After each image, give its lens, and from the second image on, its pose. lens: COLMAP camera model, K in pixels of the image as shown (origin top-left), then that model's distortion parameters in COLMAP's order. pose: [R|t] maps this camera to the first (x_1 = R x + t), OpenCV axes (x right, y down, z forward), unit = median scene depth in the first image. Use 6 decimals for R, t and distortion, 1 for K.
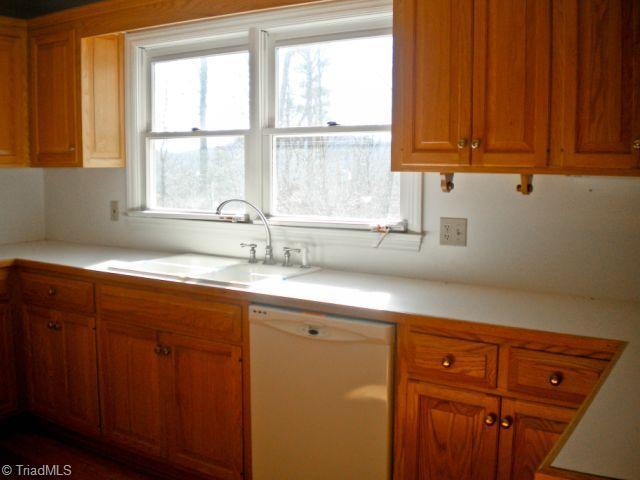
lens RADIAL K [[660.5, 0, 329.0], [0, 660.5, 224.2], [0, 0, 1]] dist [-0.052985, -0.174676]
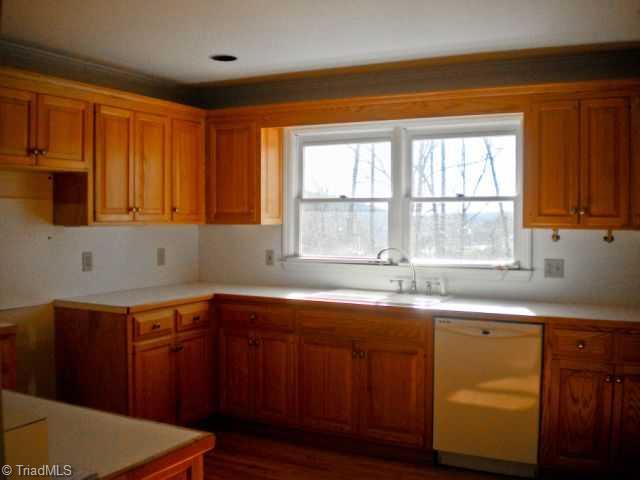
lens RADIAL K [[660.5, 0, 329.0], [0, 660.5, 224.2], [0, 0, 1]] dist [-0.052985, -0.174676]
pose [[0.995236, 0.000370, 0.097497, -0.418276], [0.007565, 0.996685, -0.081006, 0.025472], [-0.097204, 0.081358, 0.991934, -0.393745]]
